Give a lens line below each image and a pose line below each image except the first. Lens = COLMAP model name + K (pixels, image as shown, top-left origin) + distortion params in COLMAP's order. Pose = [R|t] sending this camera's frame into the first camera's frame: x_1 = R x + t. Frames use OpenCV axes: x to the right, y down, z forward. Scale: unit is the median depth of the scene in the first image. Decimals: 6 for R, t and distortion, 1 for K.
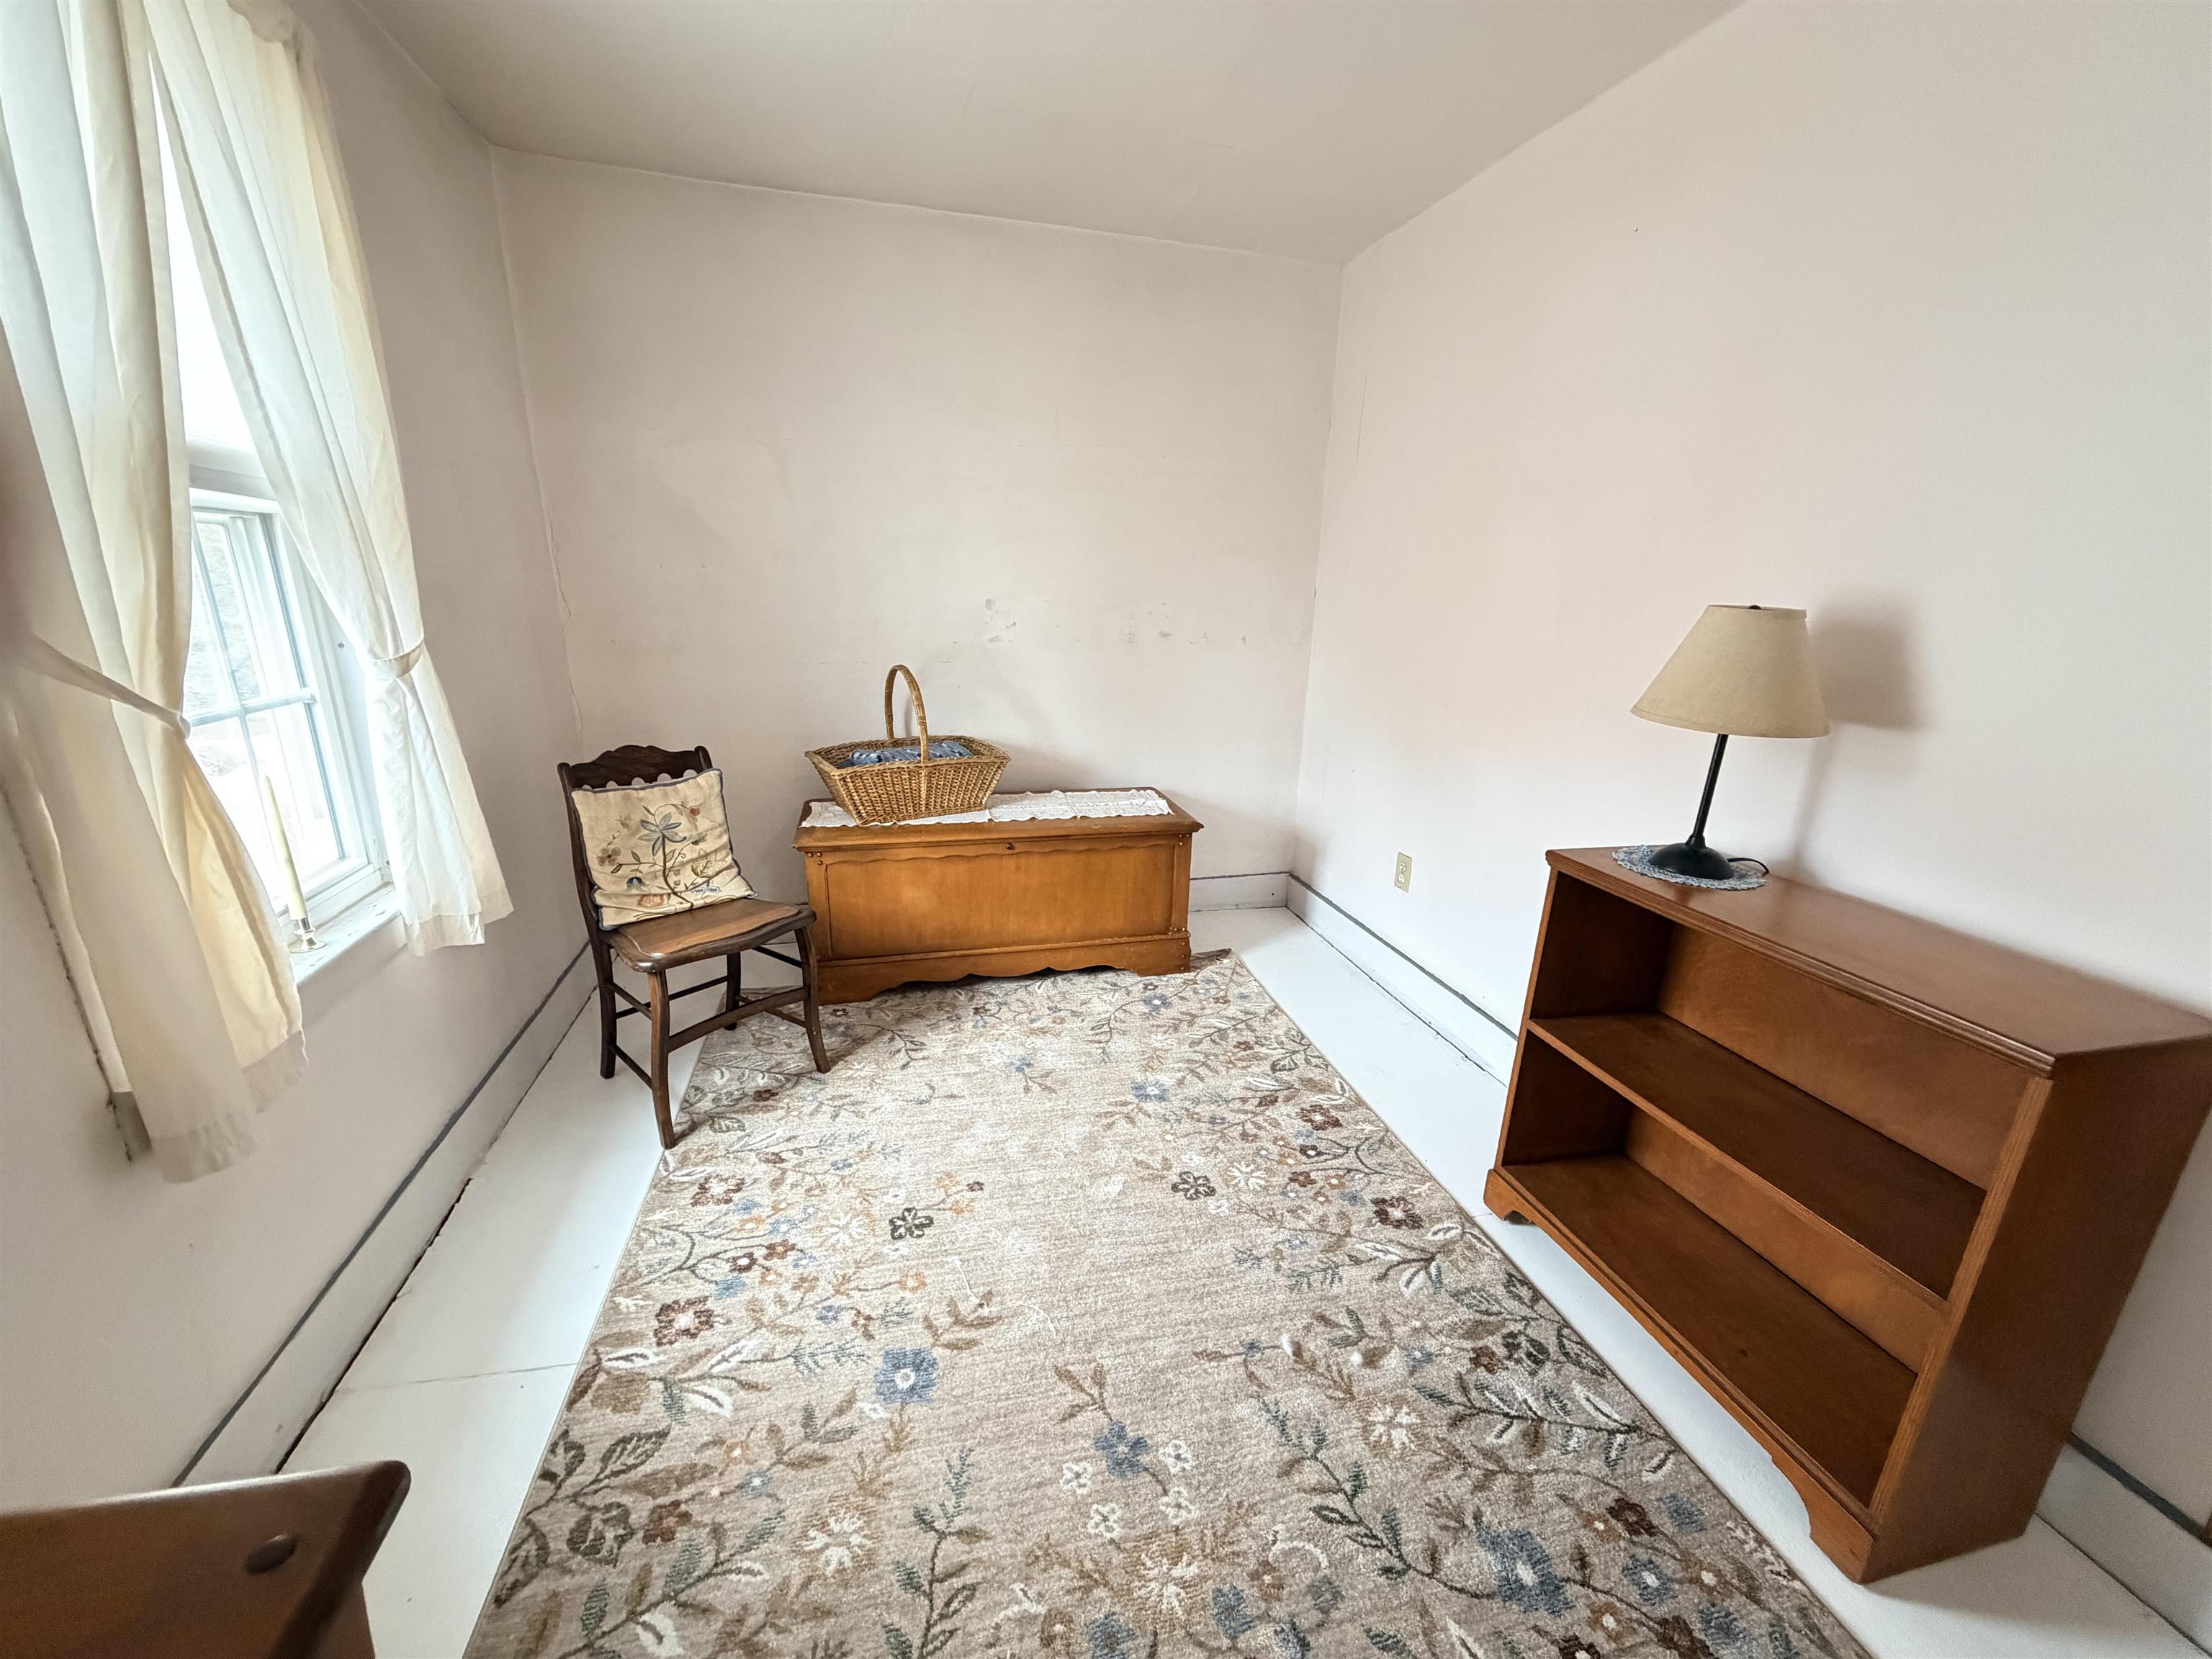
lens RADIAL K [[876.6, 0, 1091.1], [0, 876.6, 833.7], [0, 0, 1]] dist [-0.001680, 0.000605]
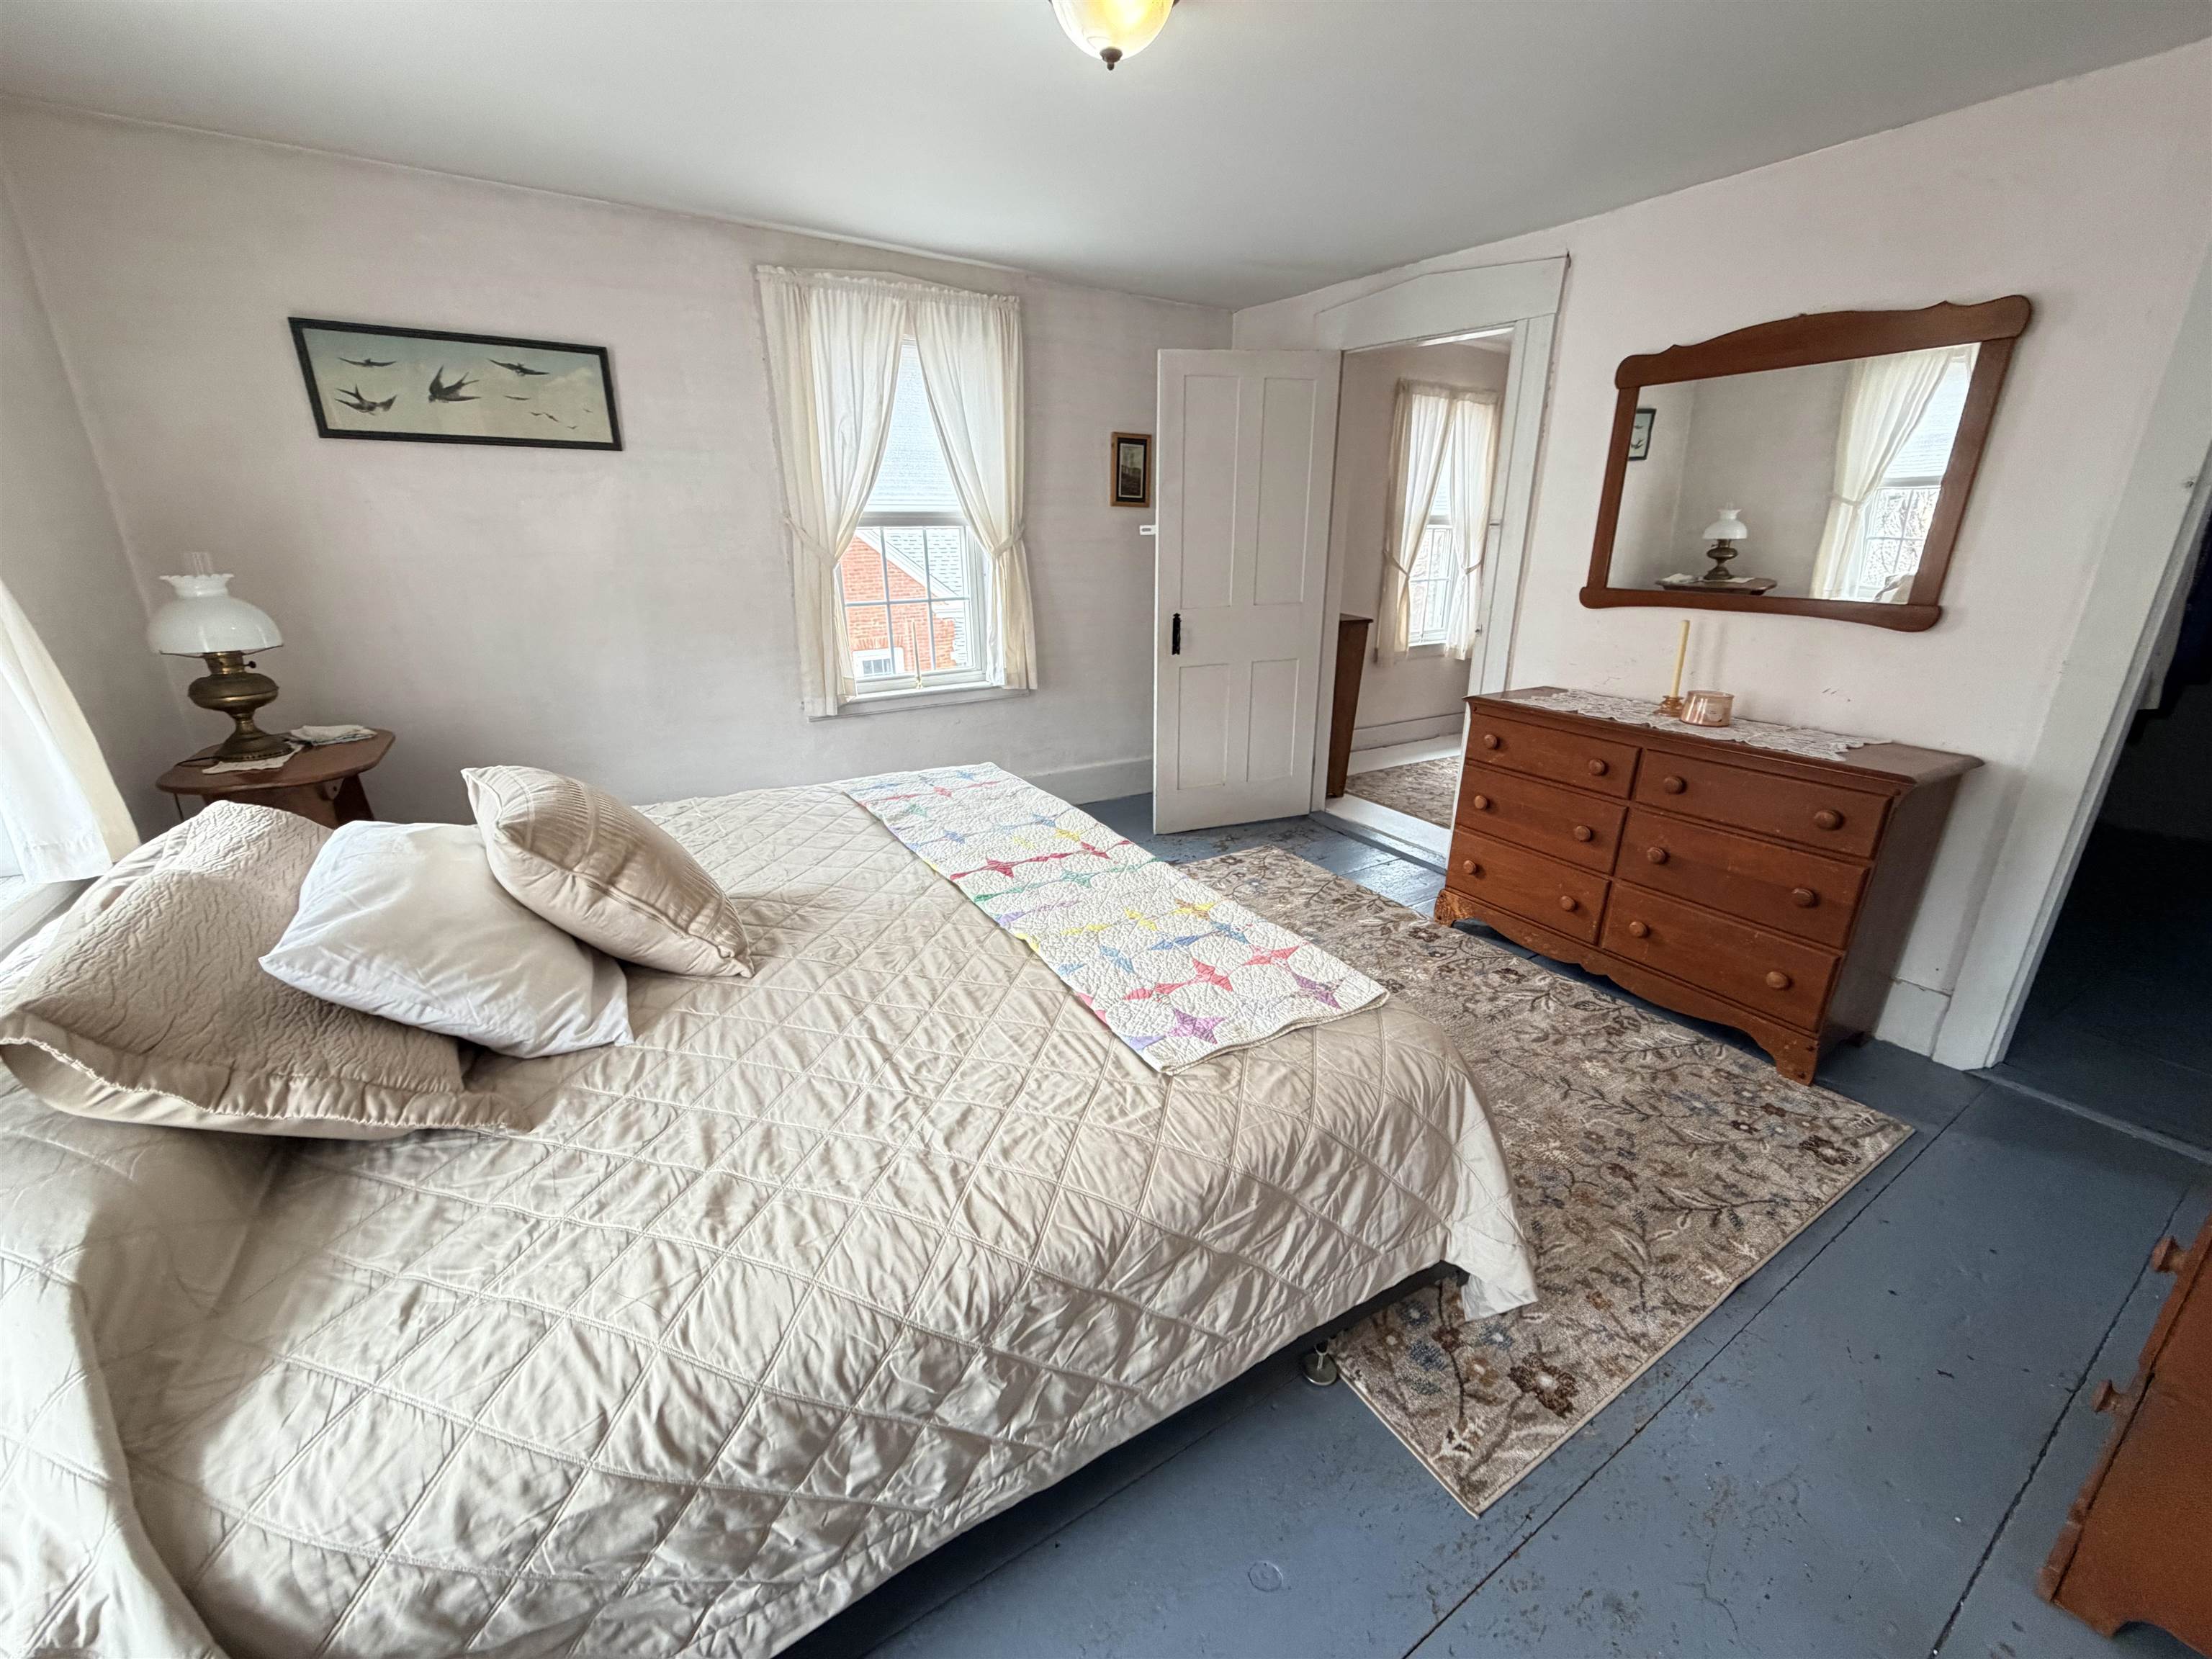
lens RADIAL K [[876.6, 0, 1099.4], [0, 876.6, 824.7], [0, 0, 1]] dist [-0.001680, 0.000605]
pose [[0.305627, 0.276065, -0.911252, 1.549996], [-0.250781, 0.946592, 0.202662, 0.296029], [0.918532, 0.166586, 0.358536, -0.991374]]
